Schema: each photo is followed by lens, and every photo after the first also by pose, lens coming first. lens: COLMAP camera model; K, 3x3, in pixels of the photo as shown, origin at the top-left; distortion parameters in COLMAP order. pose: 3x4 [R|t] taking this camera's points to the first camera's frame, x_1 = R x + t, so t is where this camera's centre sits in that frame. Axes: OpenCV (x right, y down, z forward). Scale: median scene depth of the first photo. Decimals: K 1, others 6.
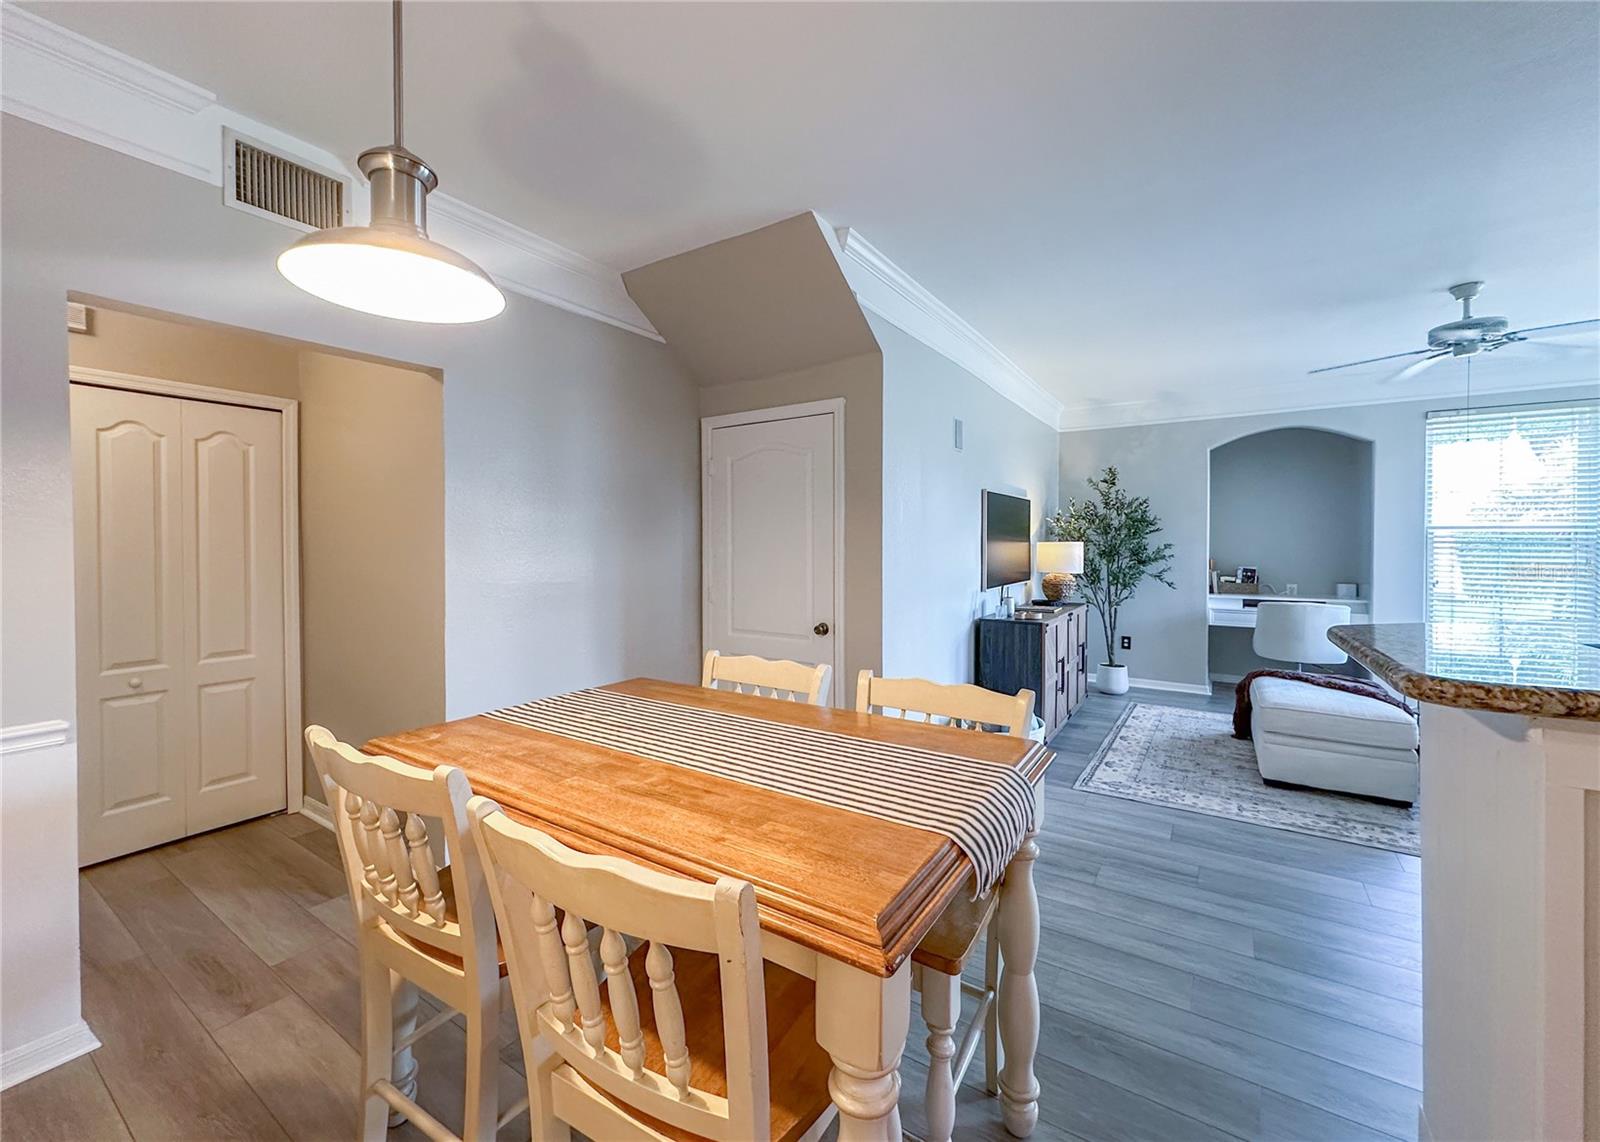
lens RADIAL K [[640.9, 0, 809.2], [0, 640.9, 553.7], [0, 0, 1]] dist [-0.003246, 0.000057]
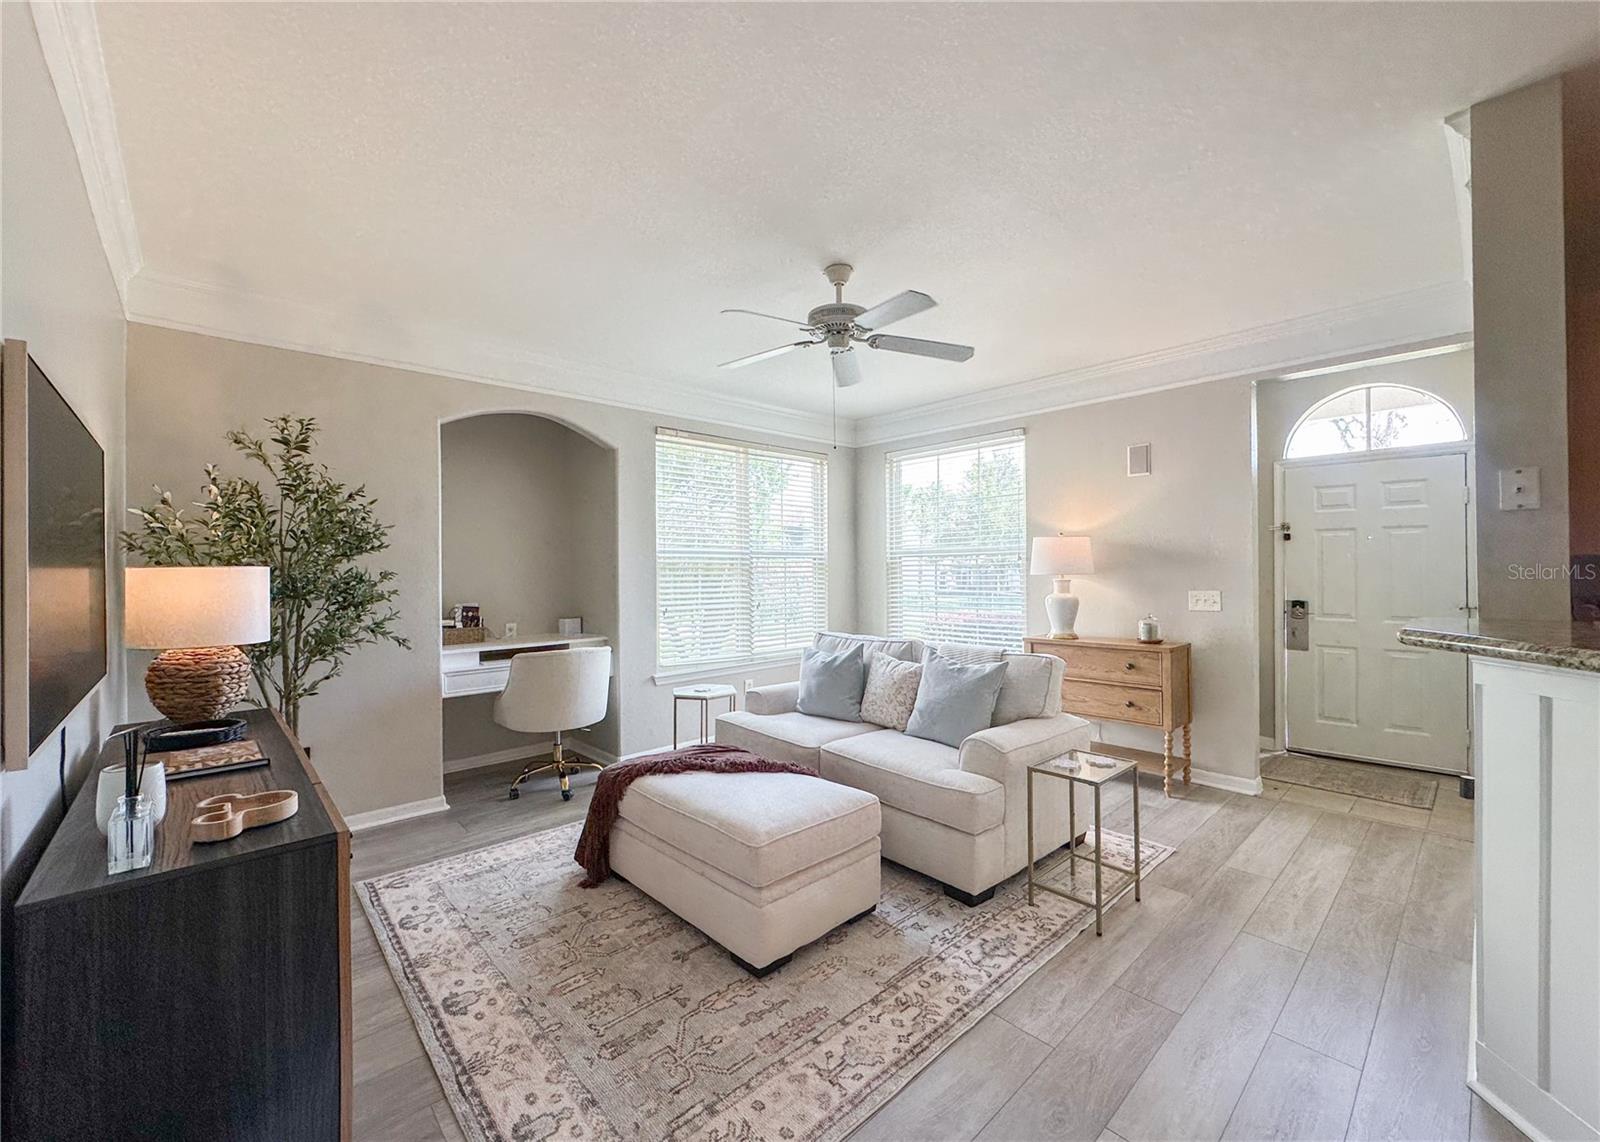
lens RADIAL K [[652.2, 0, 783.5], [0, 652.2, 565.2], [0, 0, 1]] dist [-0.001443, 0.000070]
pose [[0.256016, 0.001813, 0.966671, 0.092308], [0.025066, 0.999650, -0.008513, -0.007322], [-0.966347, 0.026410, 0.255881, 0.529432]]
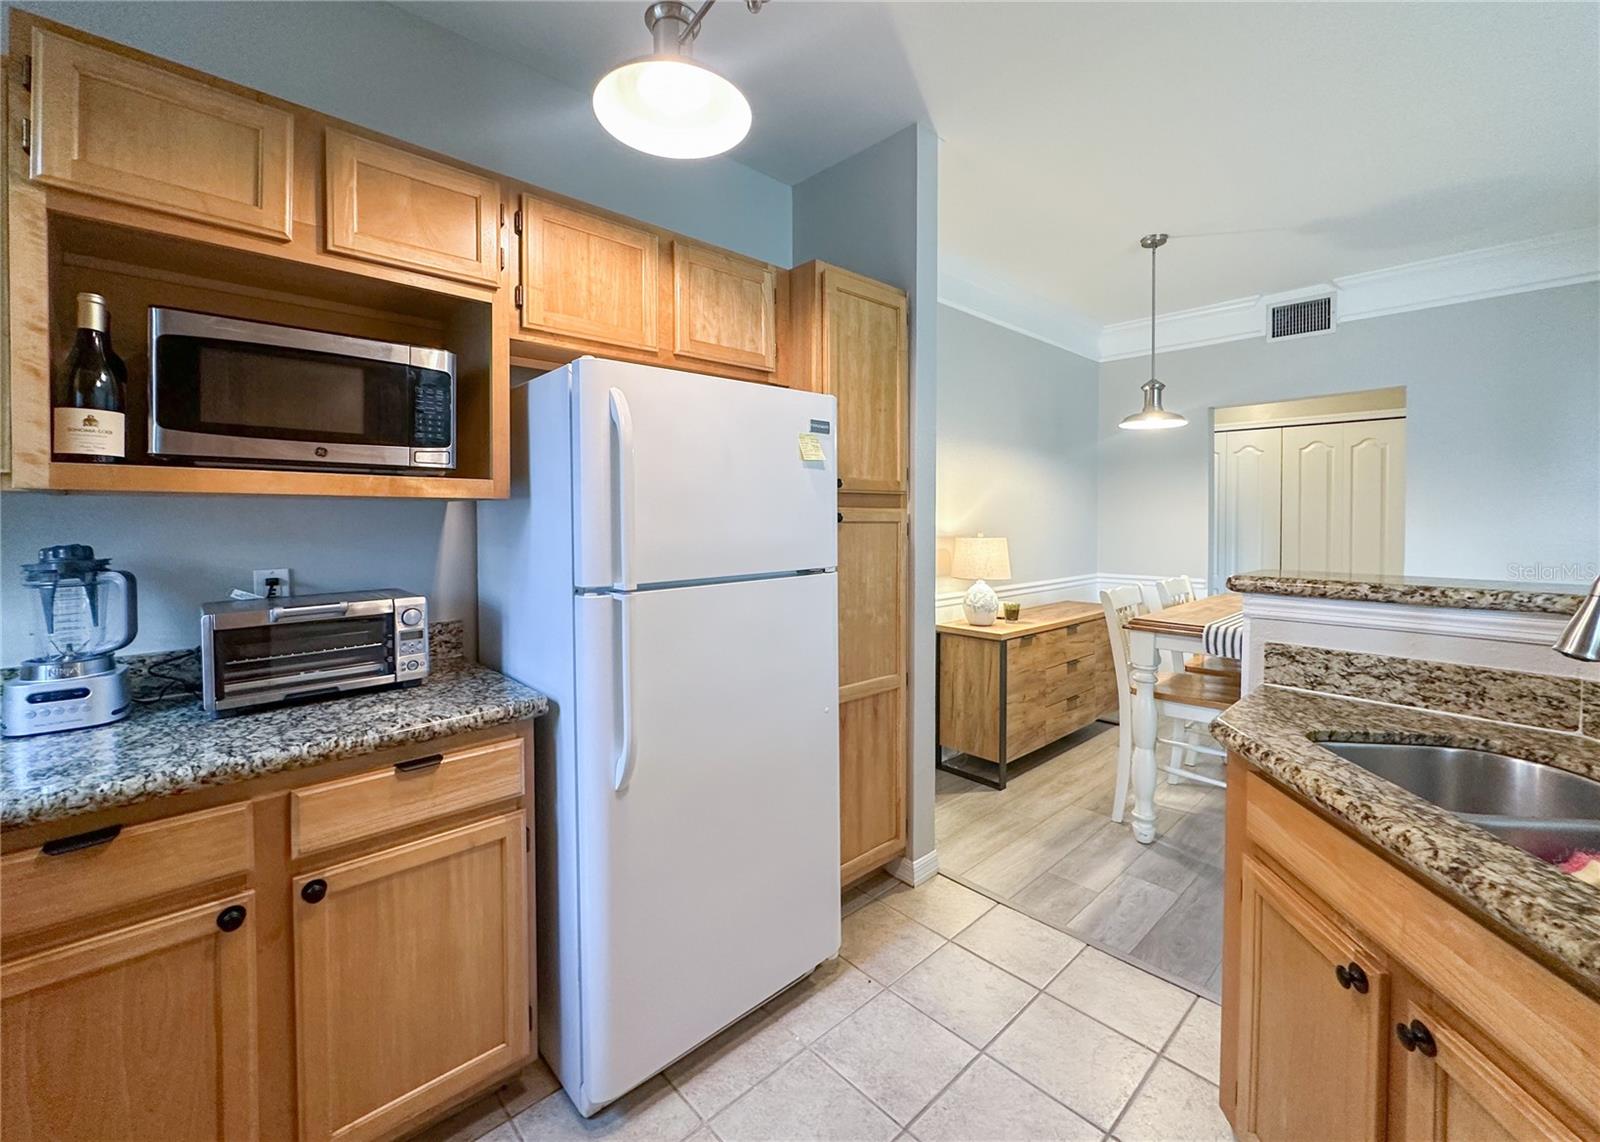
lens RADIAL K [[660.9, 0, 797.5], [0, 660.9, 524.3], [0, 0, 1]] dist [0.001009, 0.000350]
pose [[-0.234087, 0.014876, -0.972102, 0.557513], [-0.019377, 0.999613, 0.019963, 0.008602], [0.972022, 0.023509, -0.233708, 0.013624]]
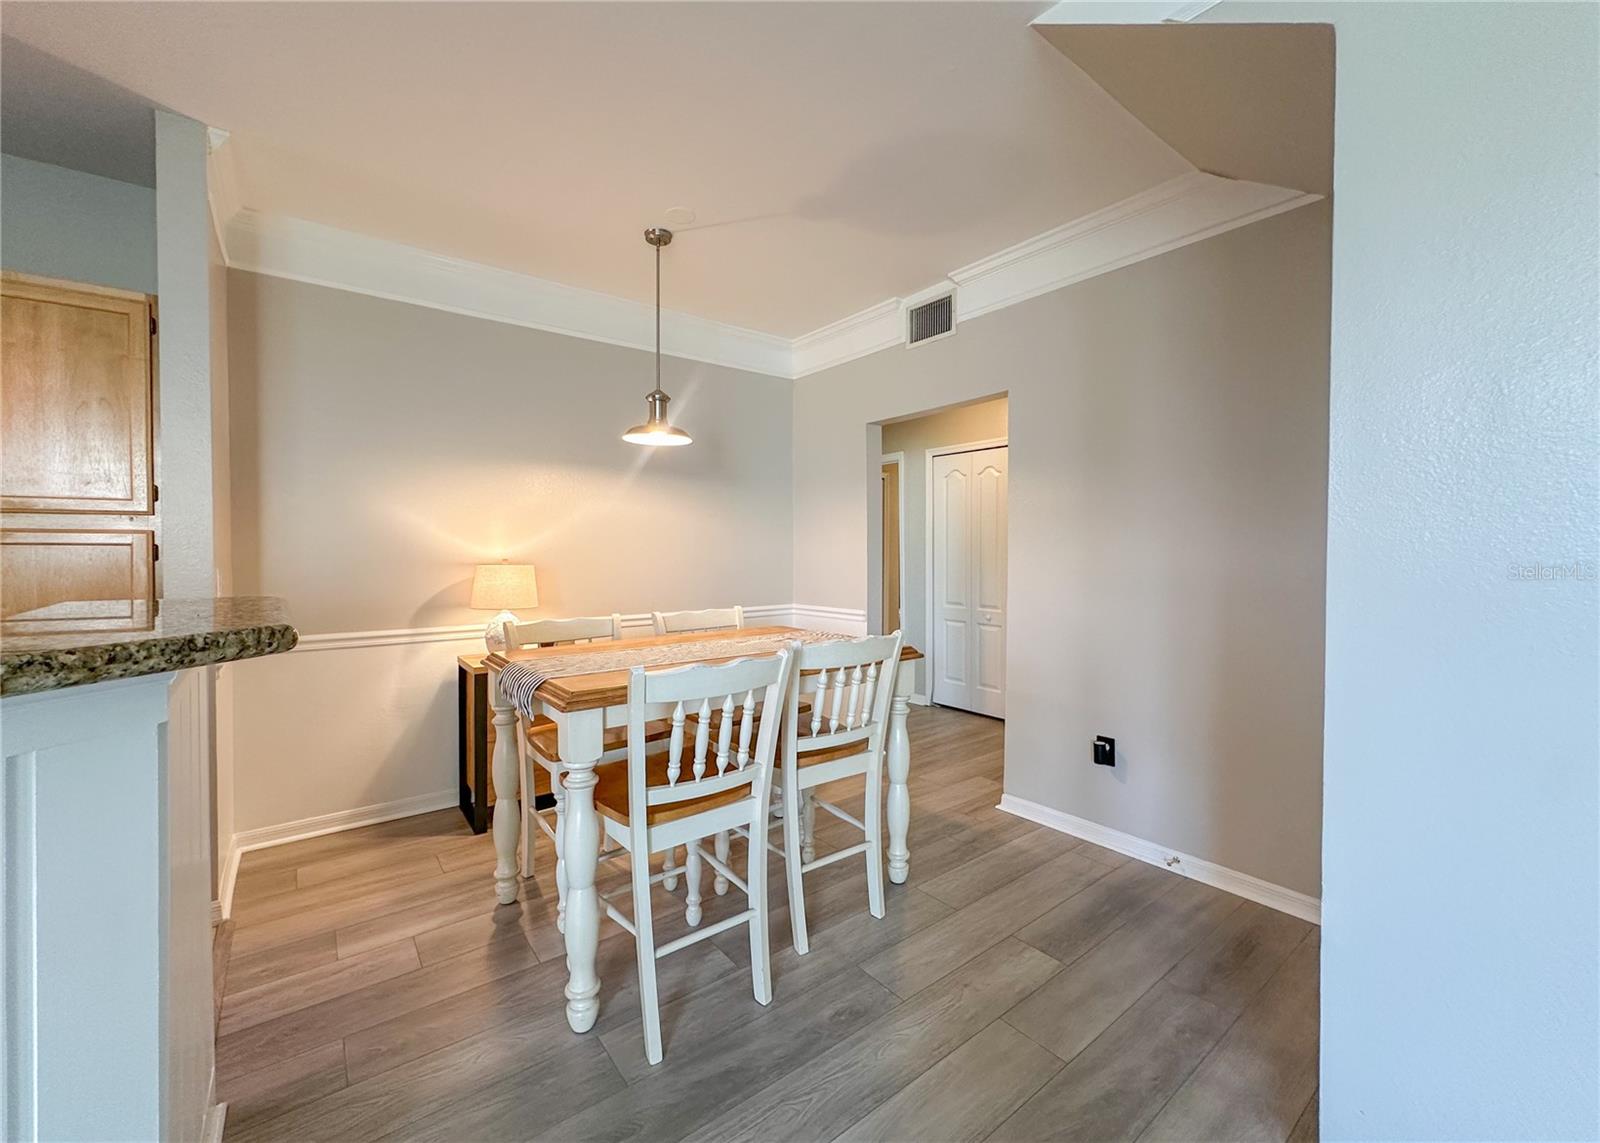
lens RADIAL K [[632.1, 0, 789.4], [0, 632.1, 559.7], [0, 0, 1]] dist [-0.001270, -0.000026]
pose [[-0.332253, 0.019111, -0.942997, 0.350705], [-0.013611, 0.999593, 0.025054, 0.008594], [0.943092, 0.021159, -0.331857, 0.471439]]
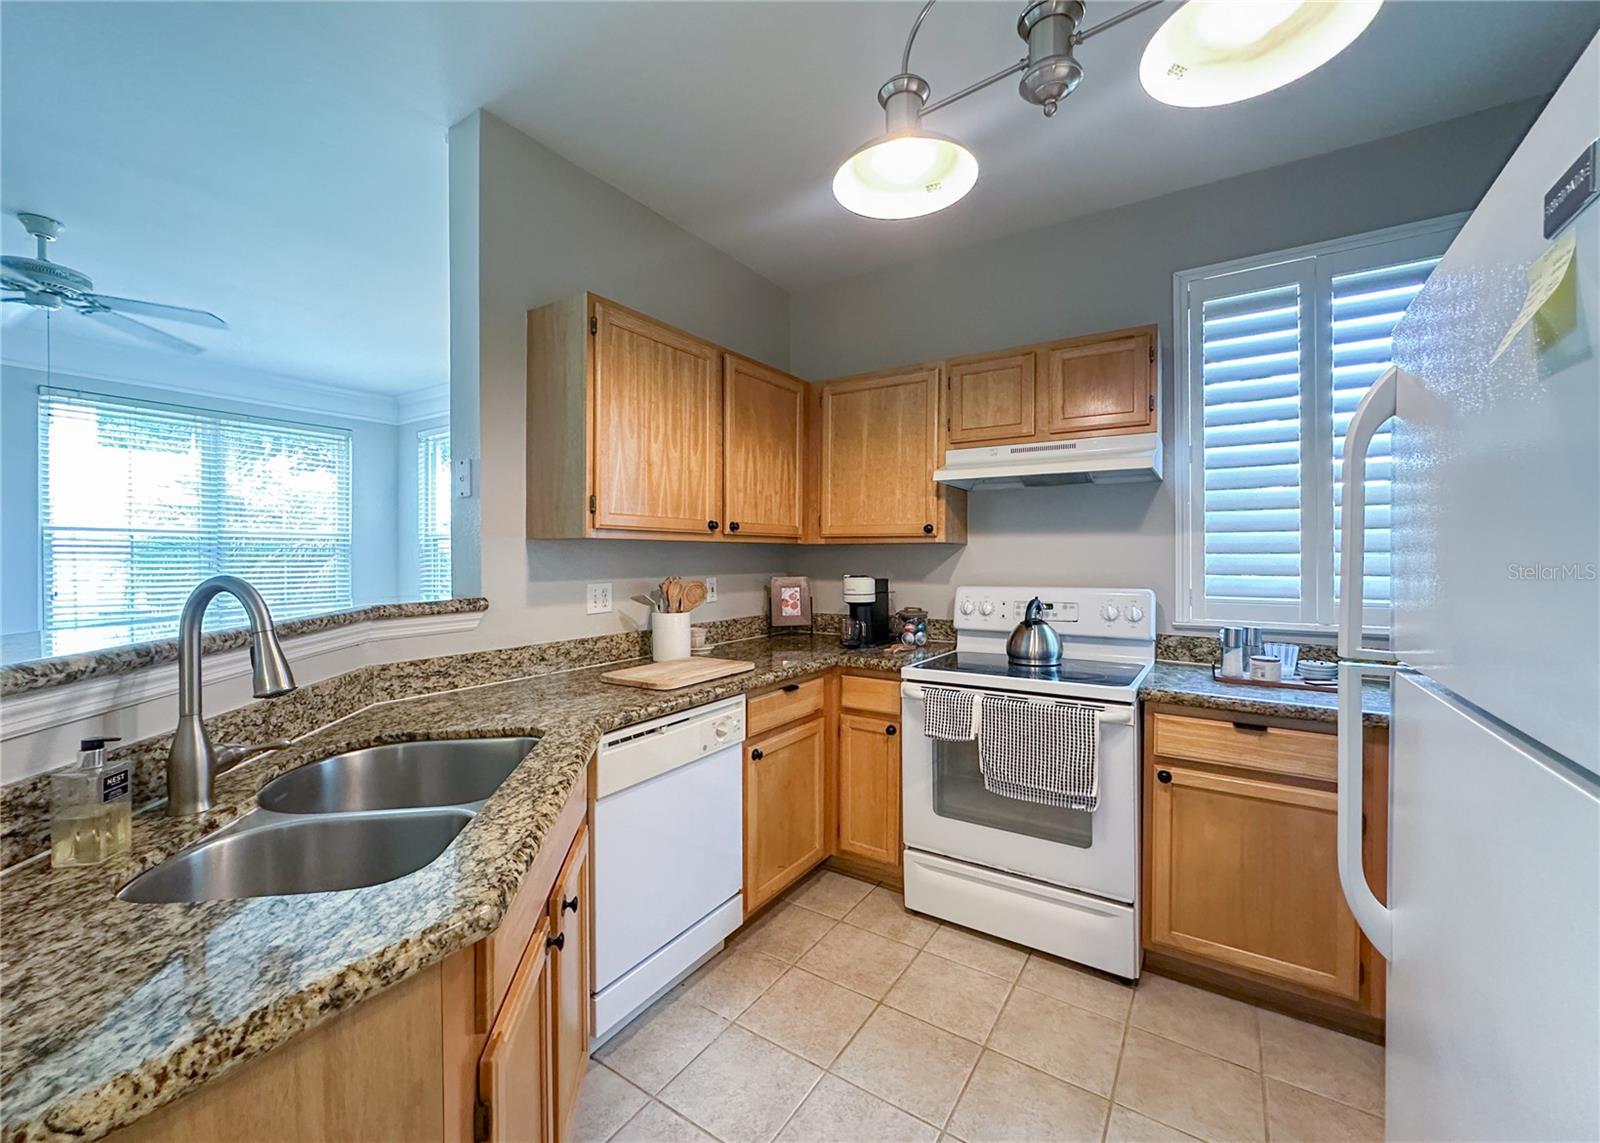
lens RADIAL K [[648.5, 0, 775.0], [0, 648.5, 557.8], [0, 0, 1]] dist [-0.000267, 0.000297]
pose [[0.021412, -0.003516, 0.999765, 0.147696], [0.016617, 0.999857, 0.003161, 0.009767], [-0.999633, 0.016545, 0.021468, 0.043366]]
